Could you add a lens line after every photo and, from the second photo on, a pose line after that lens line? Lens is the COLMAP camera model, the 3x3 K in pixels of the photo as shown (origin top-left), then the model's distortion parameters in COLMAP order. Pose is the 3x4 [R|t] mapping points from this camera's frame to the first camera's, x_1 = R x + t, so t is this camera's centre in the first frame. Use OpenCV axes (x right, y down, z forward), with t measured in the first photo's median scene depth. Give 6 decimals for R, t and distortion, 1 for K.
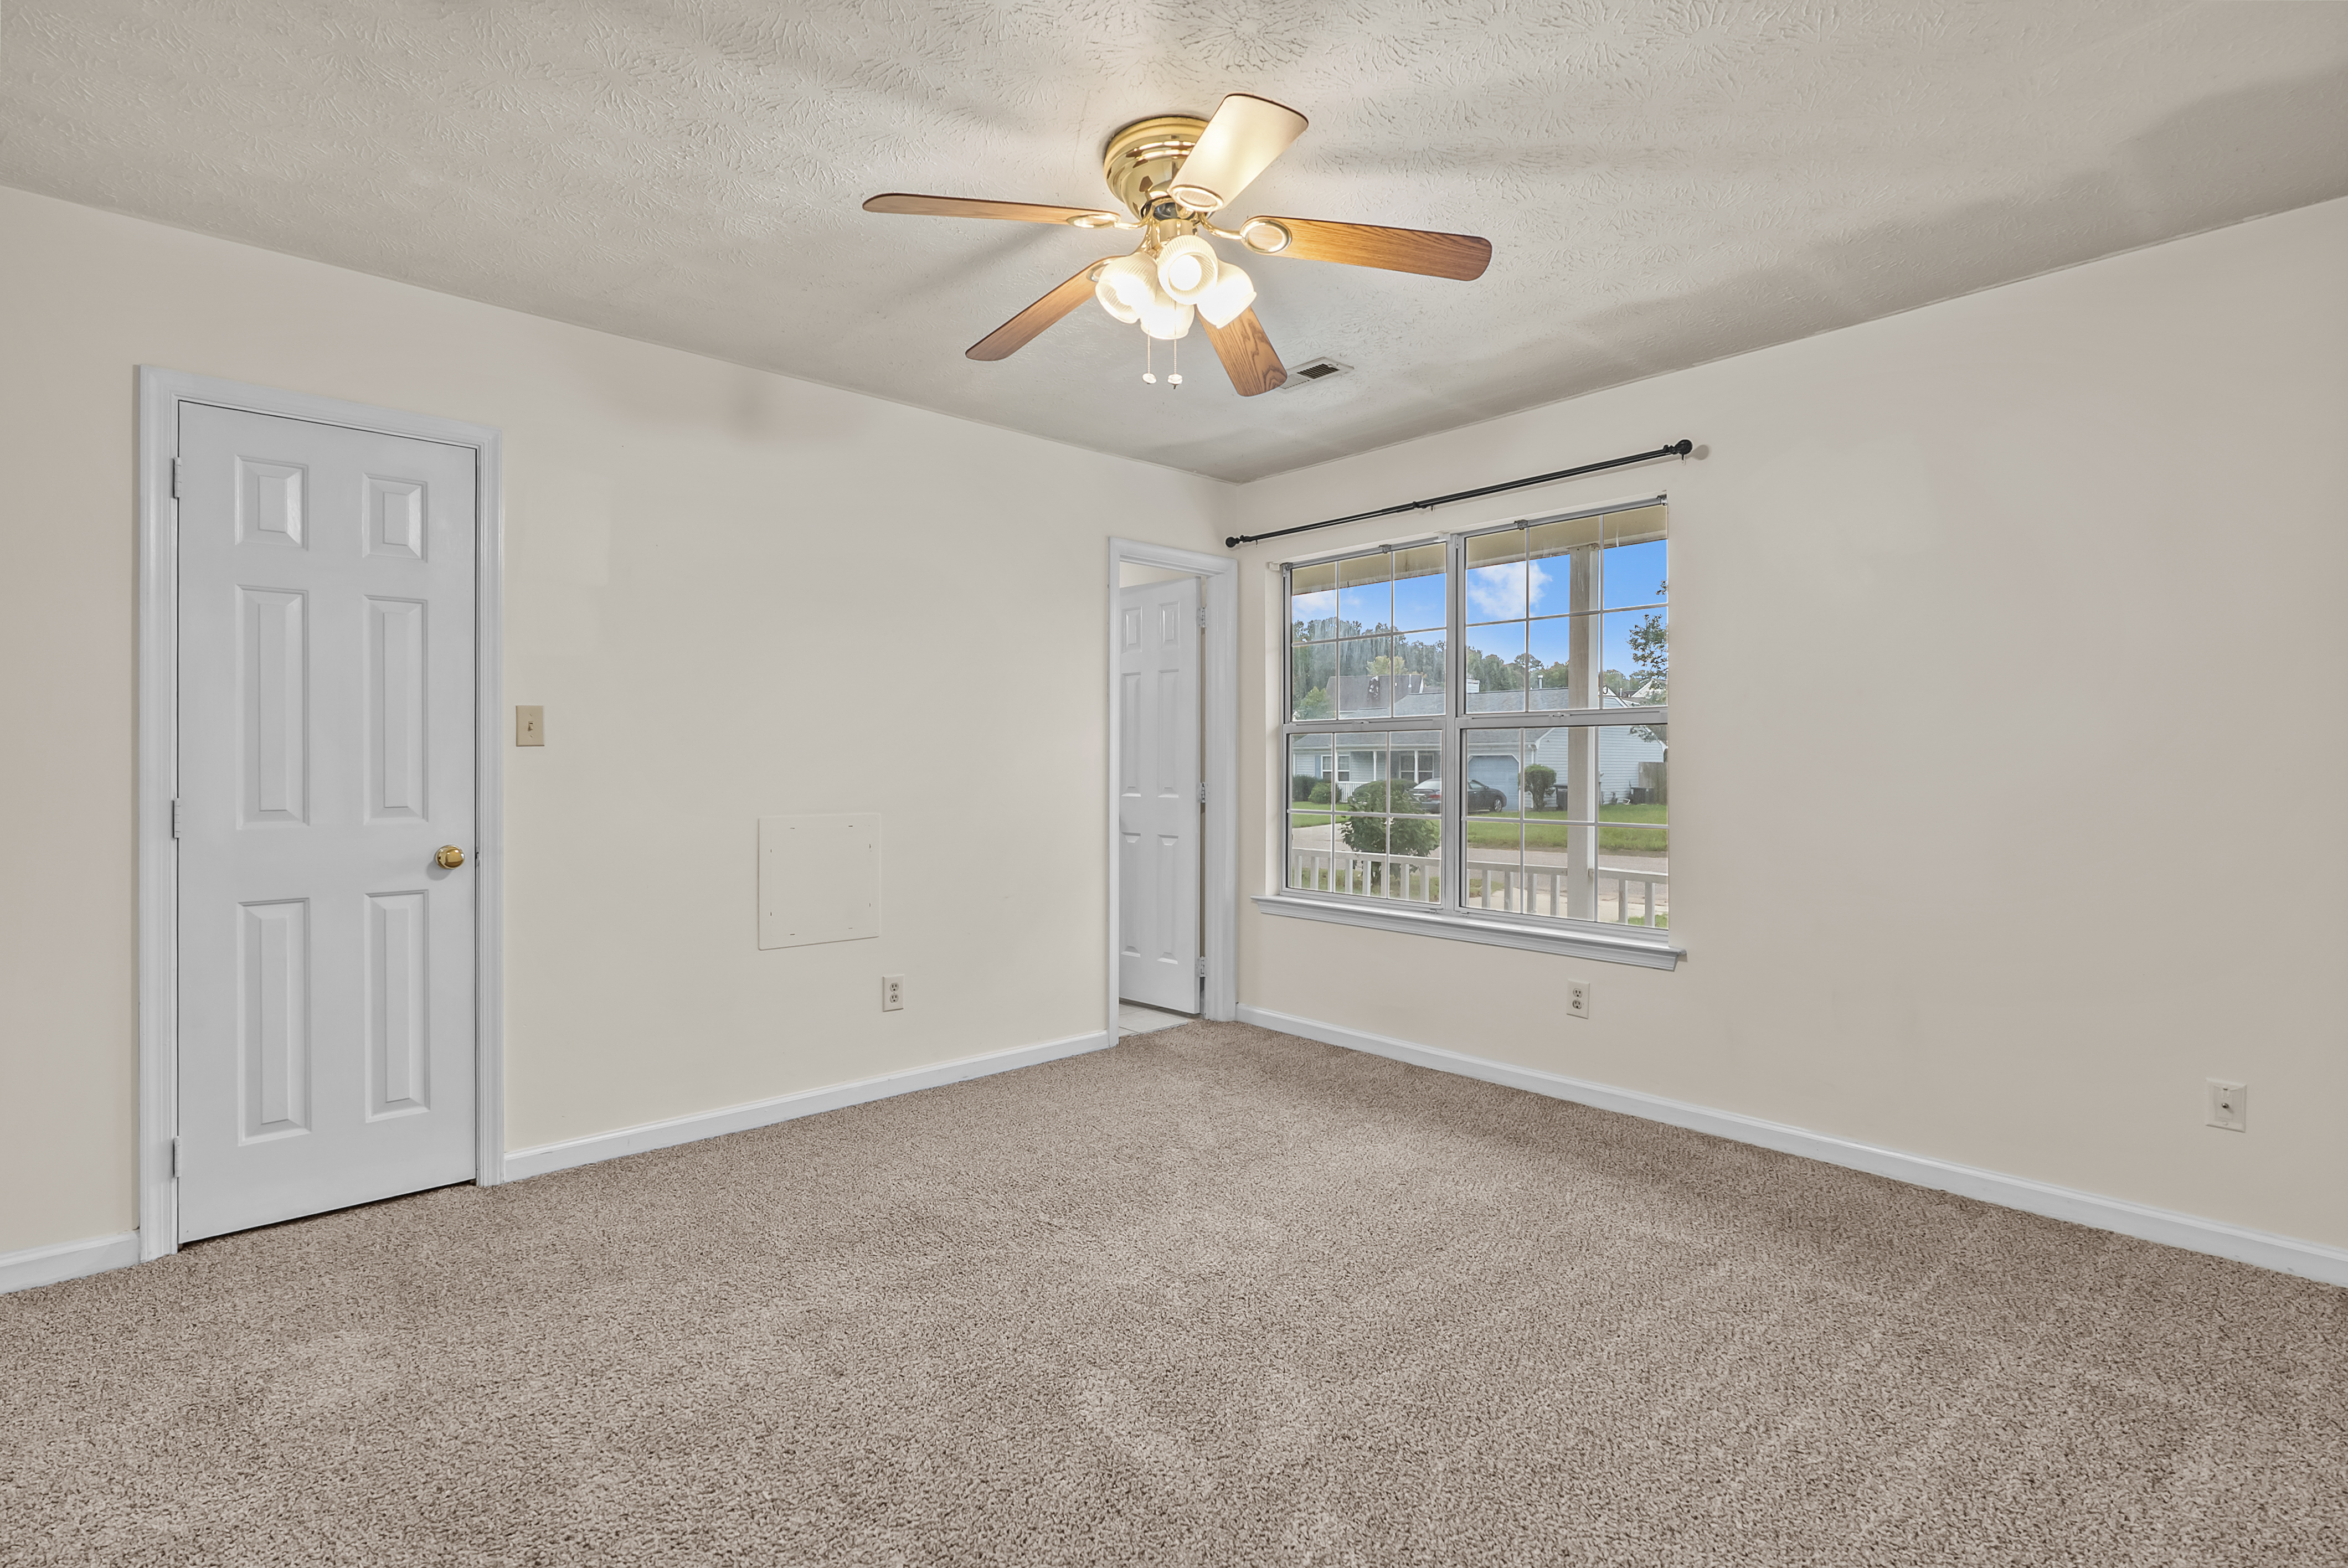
lens RADIAL K [[1091.7, 0, 1176.8], [0, 1091.7, 771.3], [0, 0, 1]] dist [-0.001334, 0.000285]
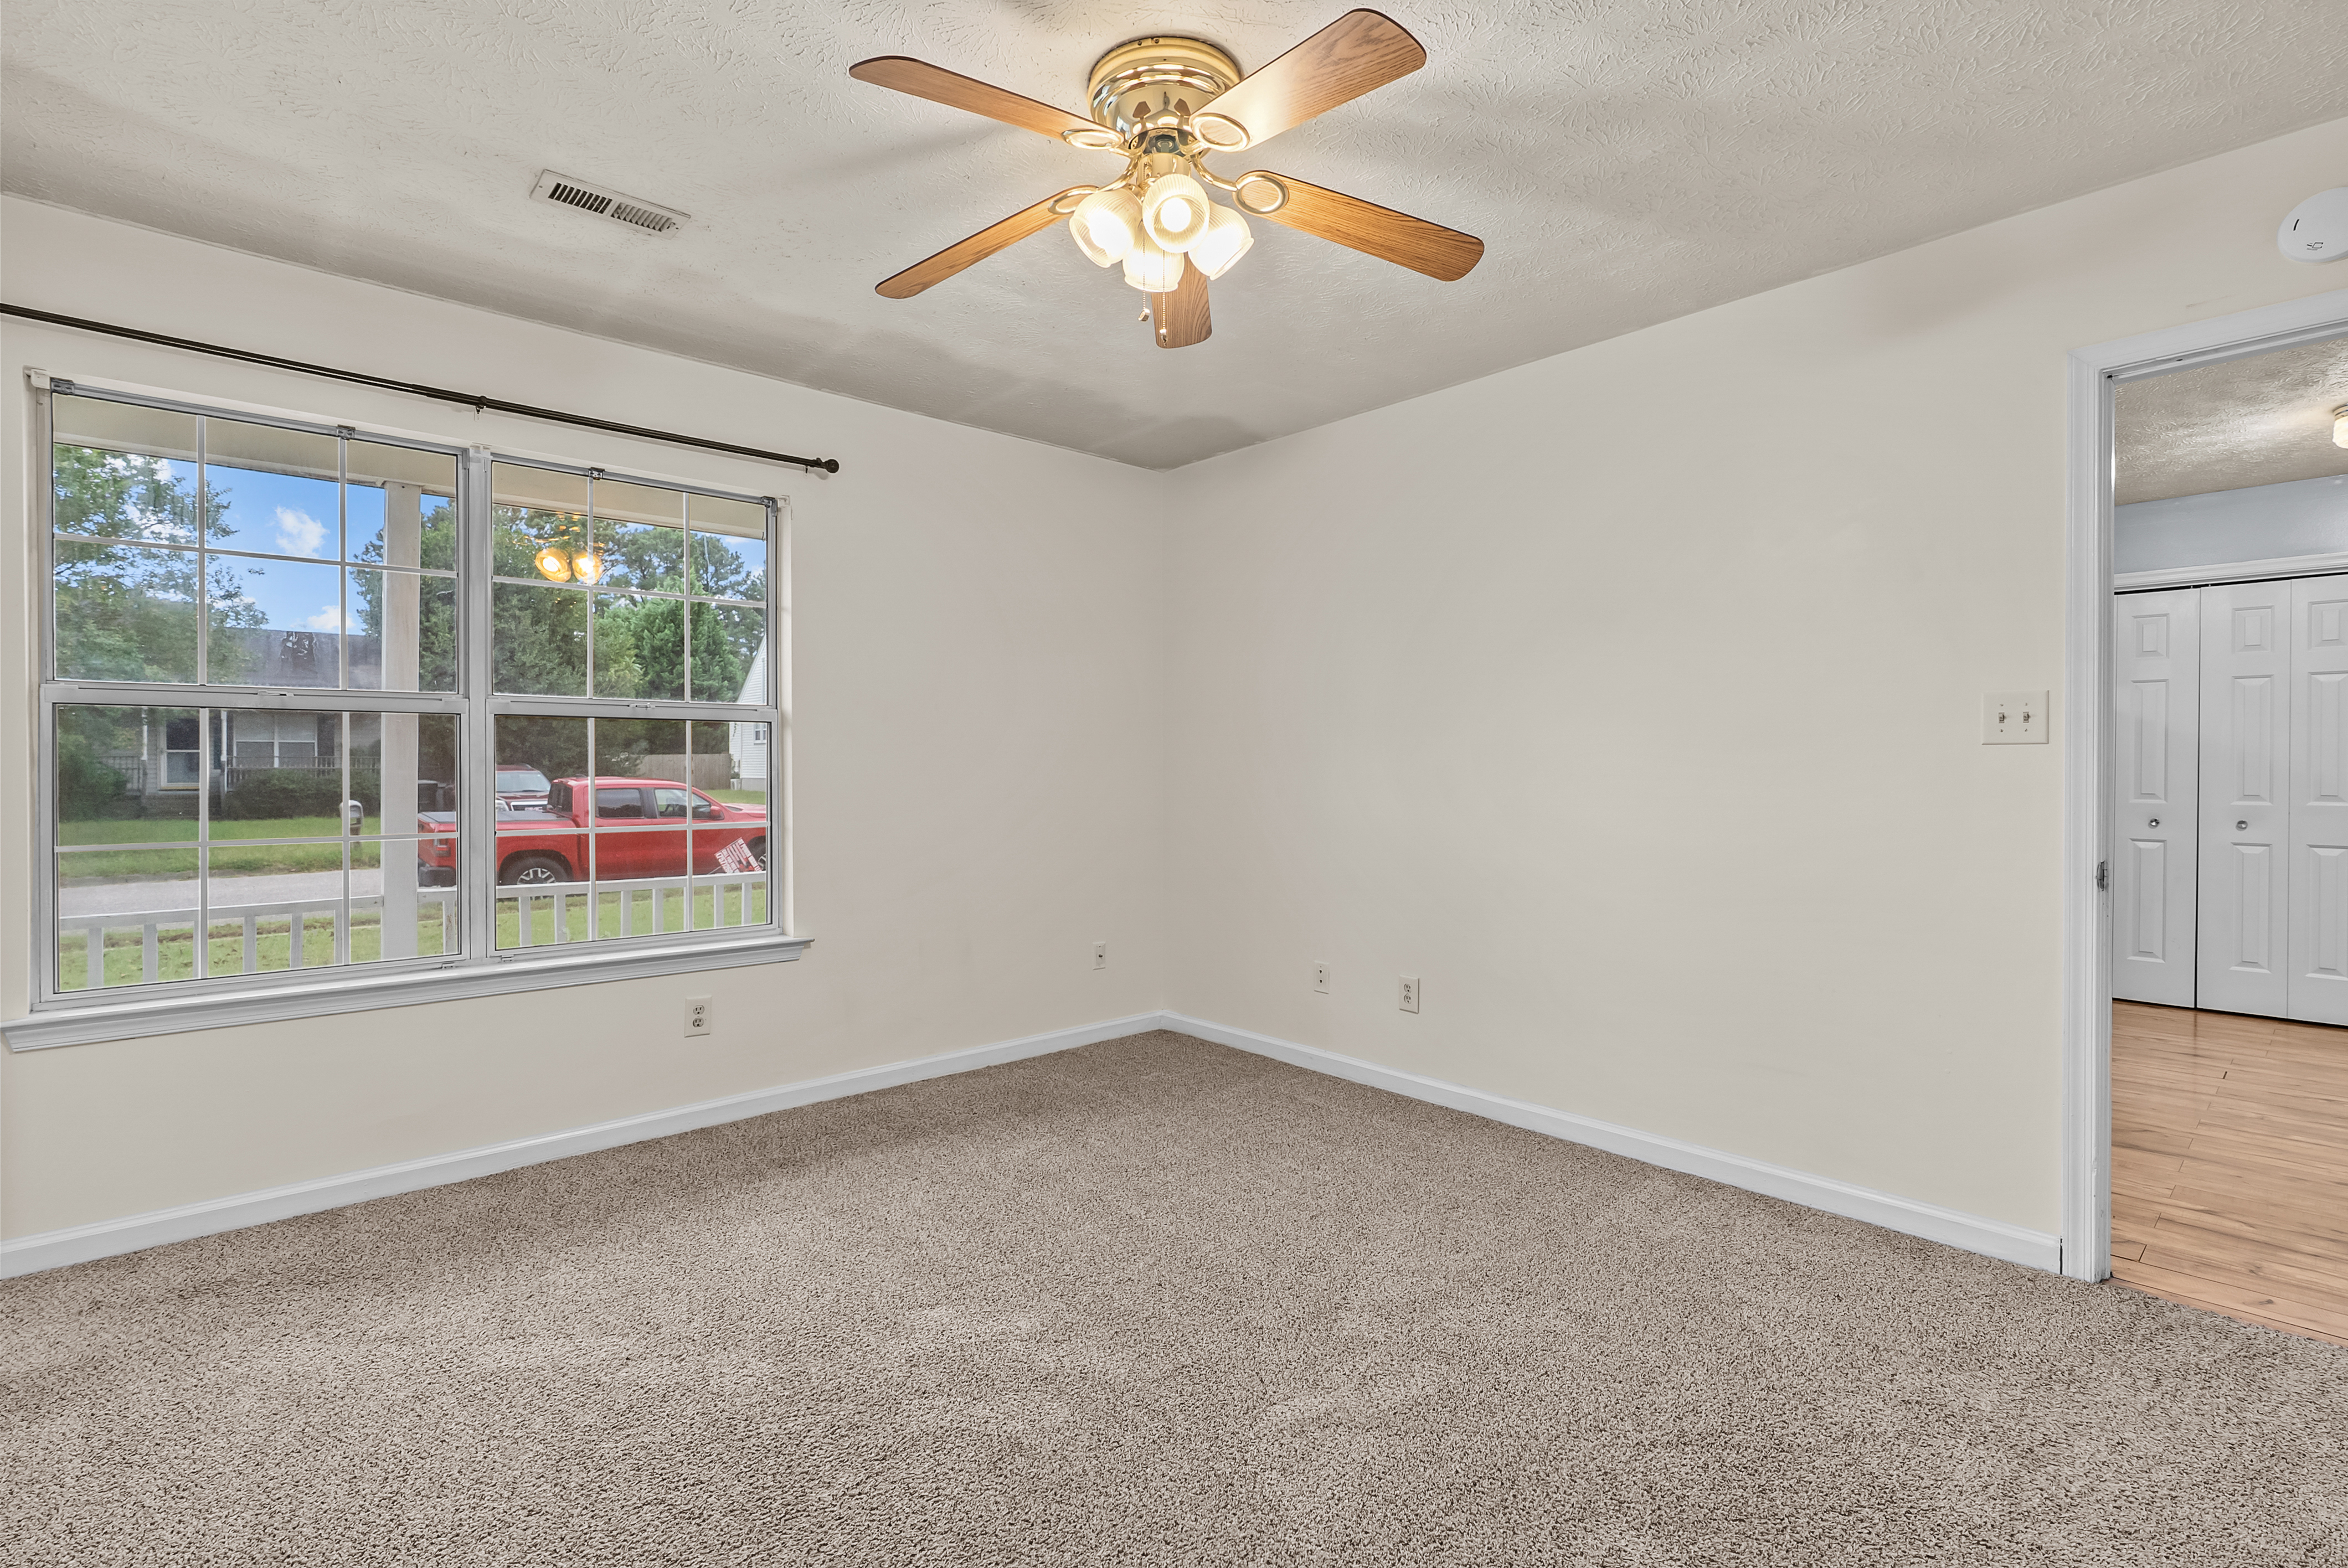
lens RADIAL K [[1091.7, 0, 1167.9], [0, 1091.7, 776.3], [0, 0, 1]] dist [-0.001334, 0.000285]
pose [[0.009355, -0.010589, 0.999900, -0.575452], [0.007360, 0.999918, 0.010521, -0.000496], [-0.999929, 0.007260, 0.009433, 0.625597]]
